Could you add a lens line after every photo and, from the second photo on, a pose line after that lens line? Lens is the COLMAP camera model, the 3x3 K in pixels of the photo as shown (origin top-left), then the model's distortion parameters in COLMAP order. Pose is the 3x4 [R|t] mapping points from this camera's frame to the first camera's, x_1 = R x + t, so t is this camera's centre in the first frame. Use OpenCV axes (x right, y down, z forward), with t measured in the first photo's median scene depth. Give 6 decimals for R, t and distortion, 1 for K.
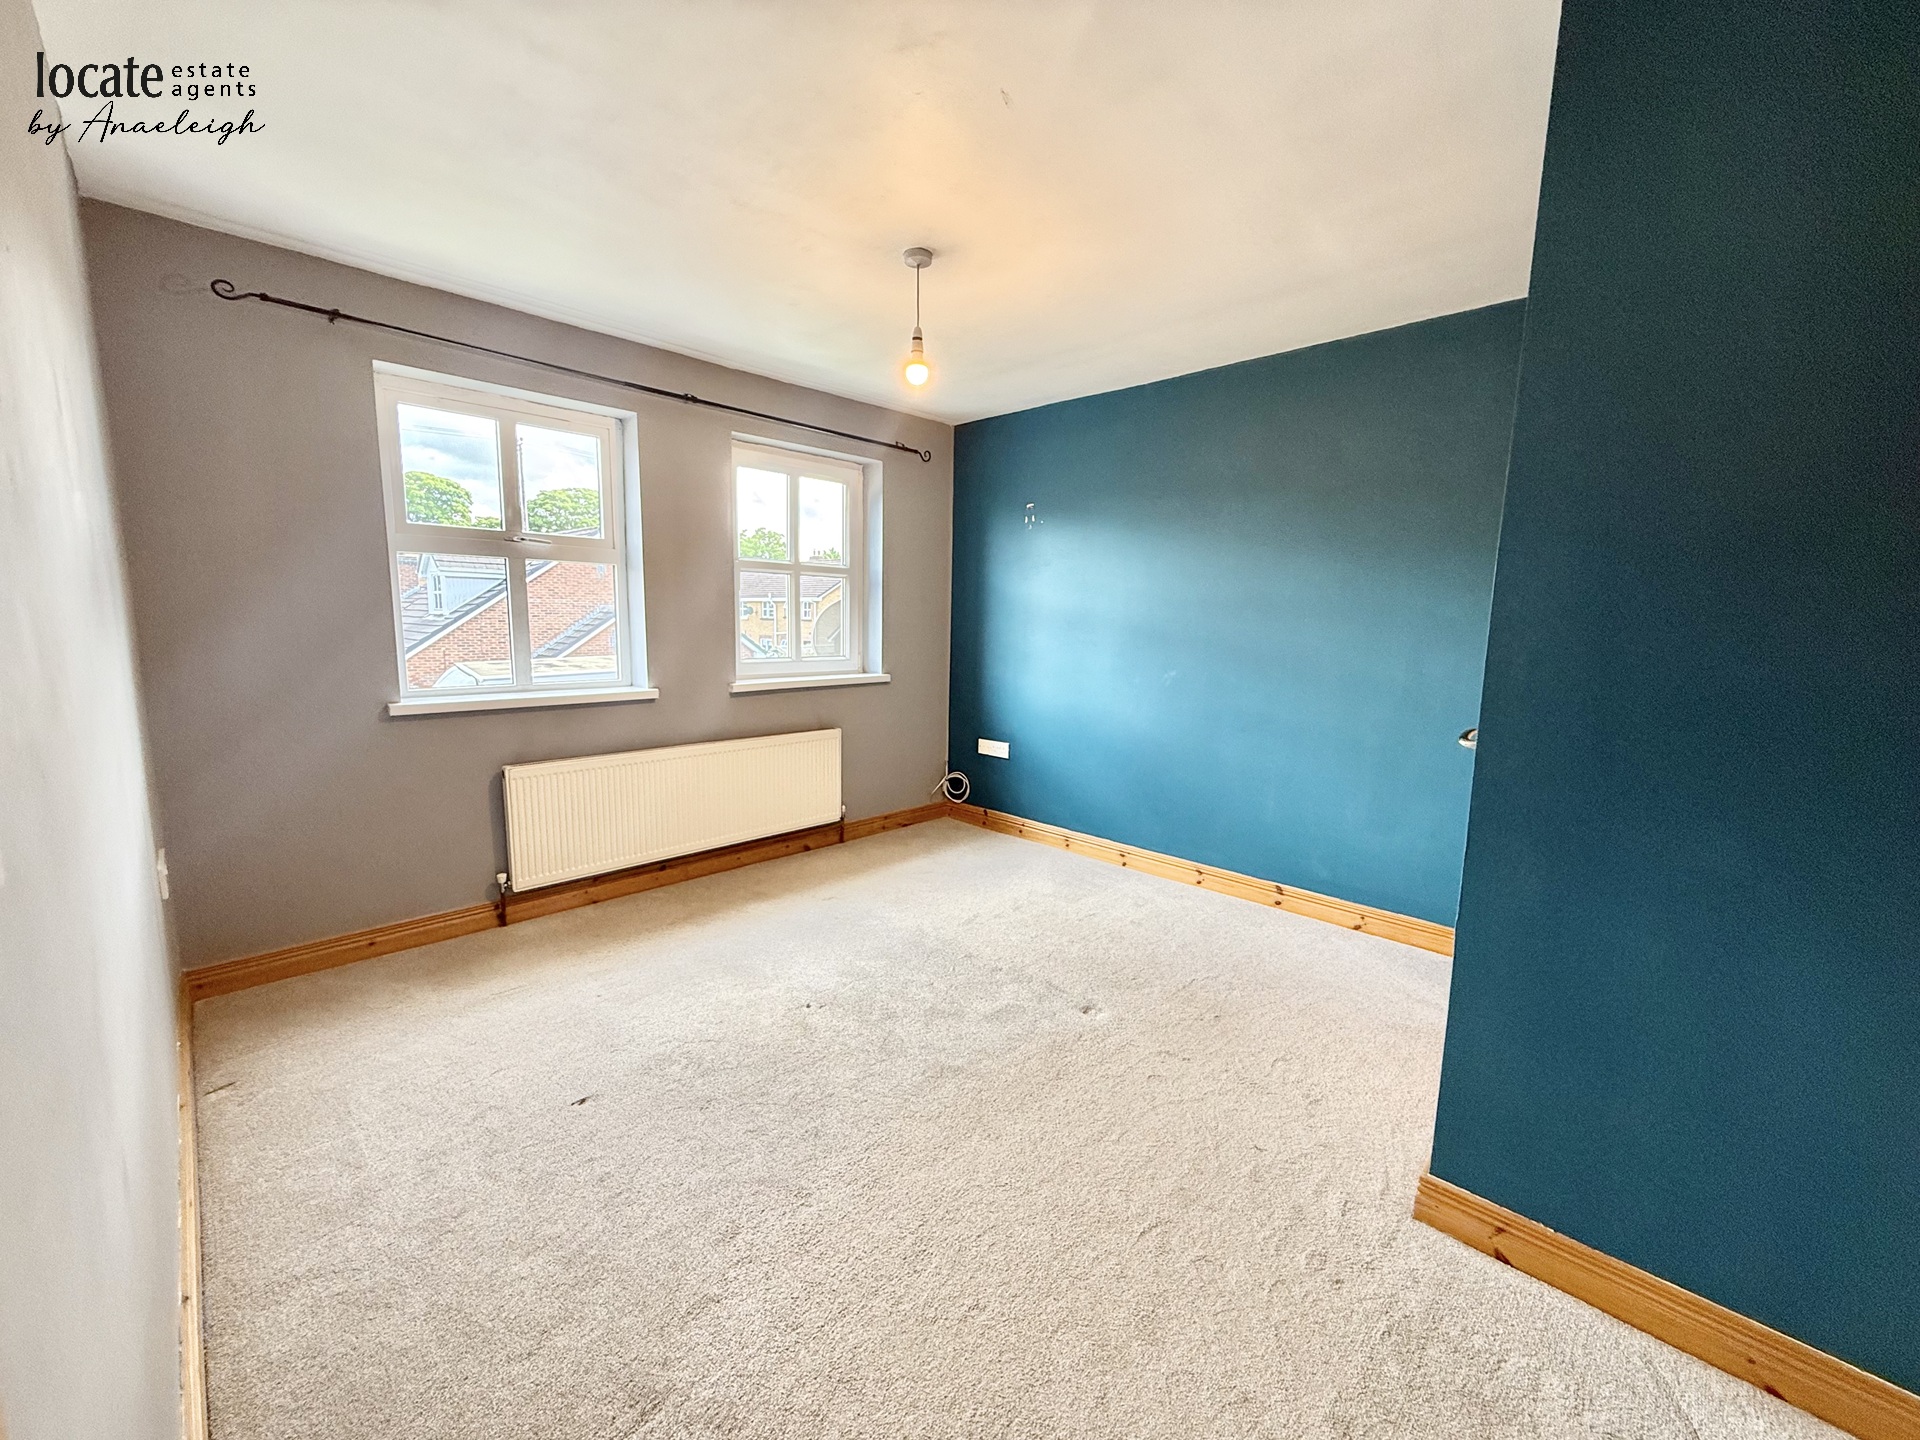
lens RADIAL K [[753.0, 0, 952.8], [0, 753.0, 719.4], [0, 0, 1]] dist [0.000654, -0.003112]
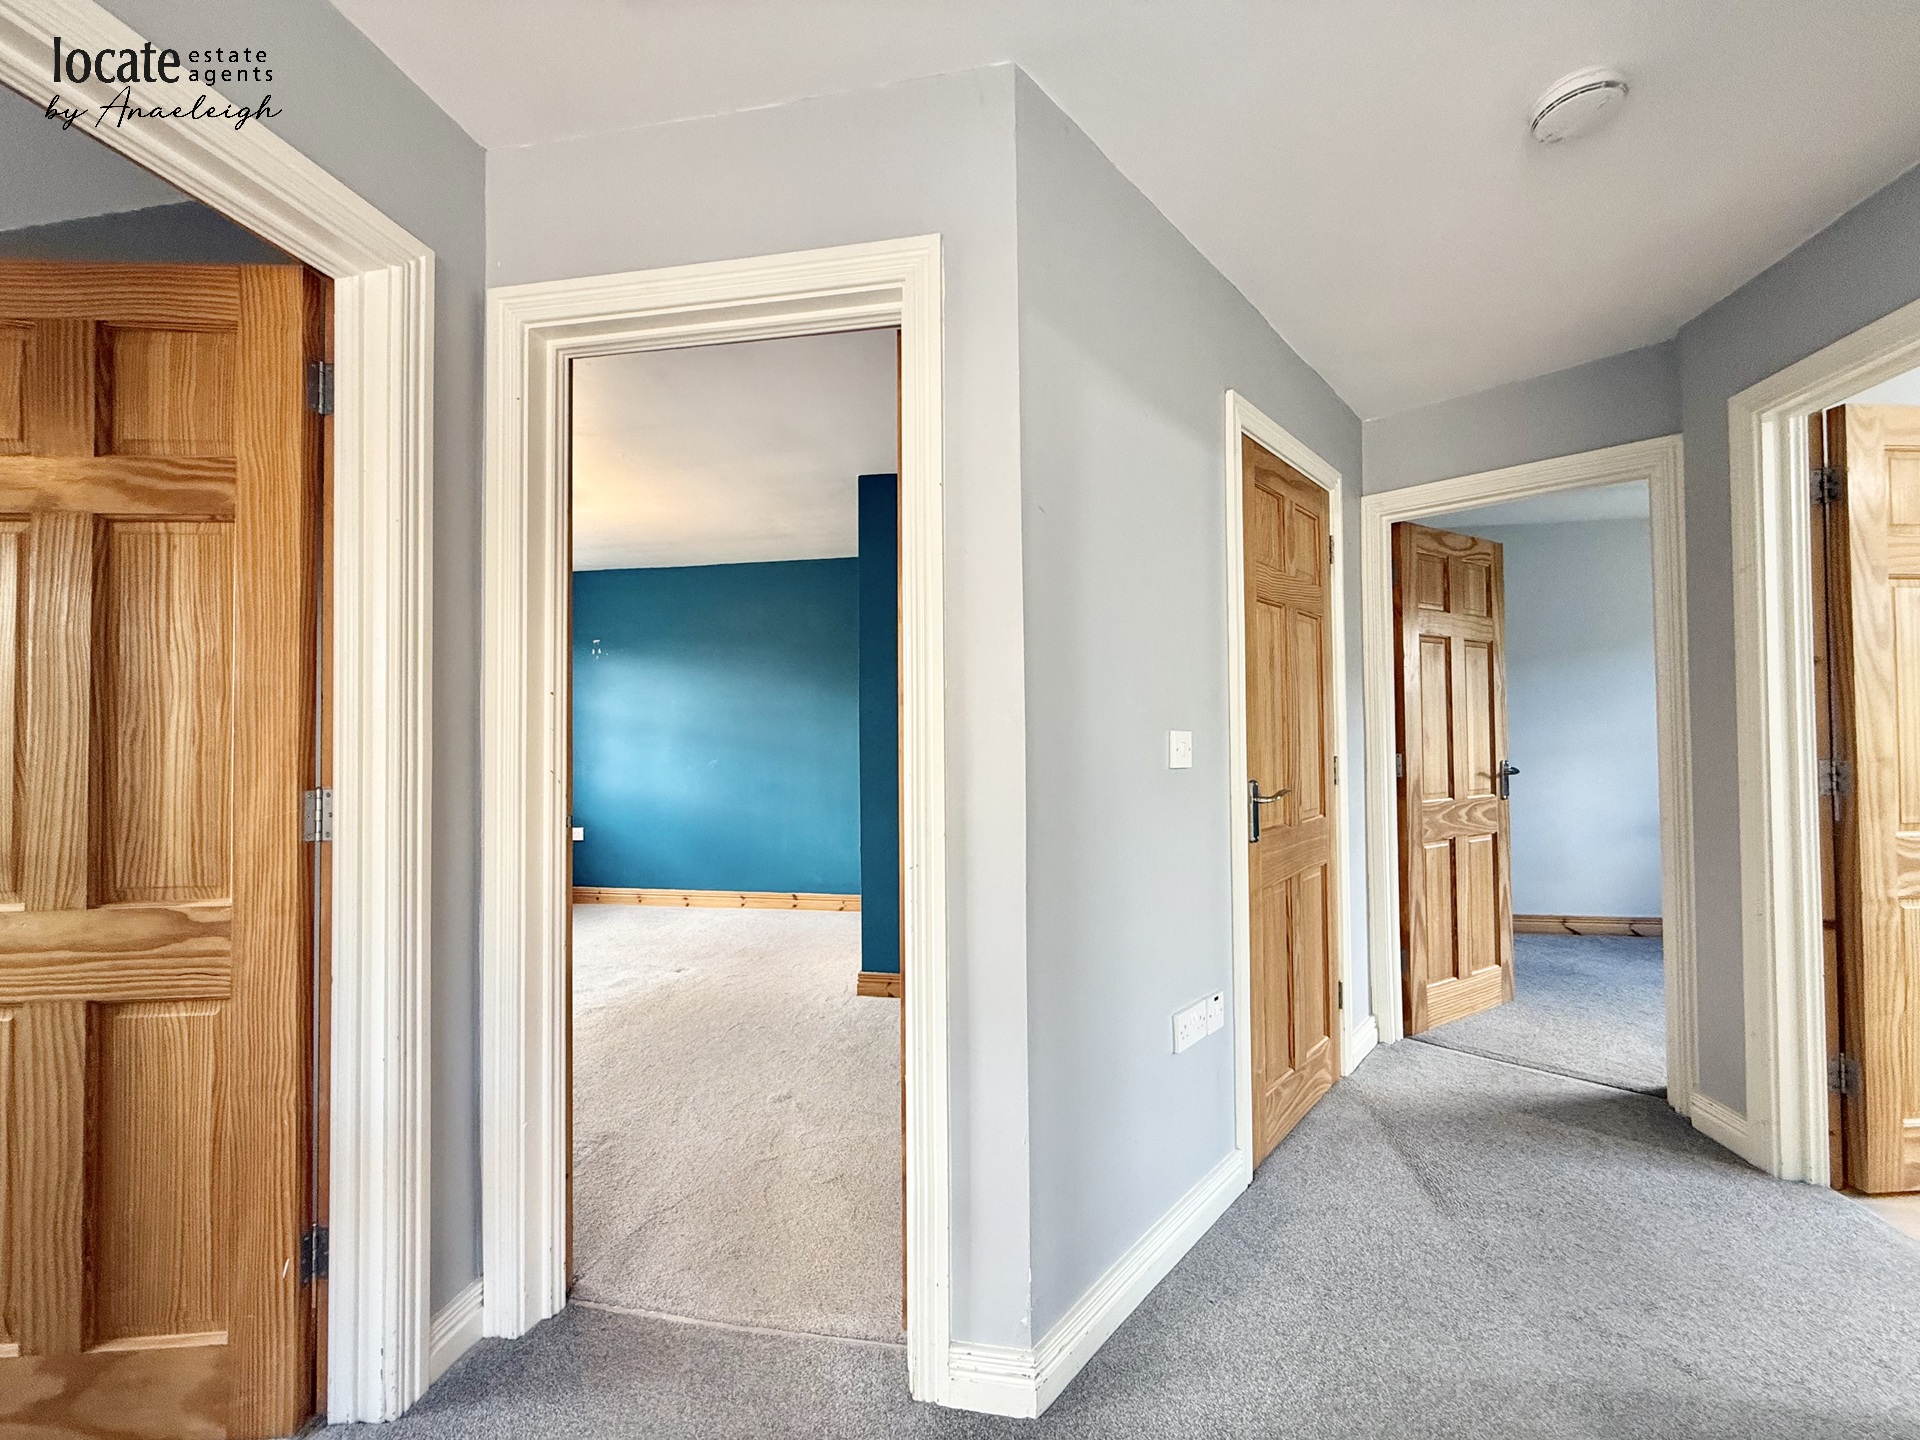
lens RADIAL K [[762.3, 0, 952.1], [0, 762.3, 720.3], [0, 0, 1]] dist [-0.001389, 0.000327]
pose [[0.818926, -0.014496, 0.573716, -0.173715], [0.103885, 0.986911, -0.123350, 0.090338], [-0.564419, 0.160615, 0.809713, -0.455518]]
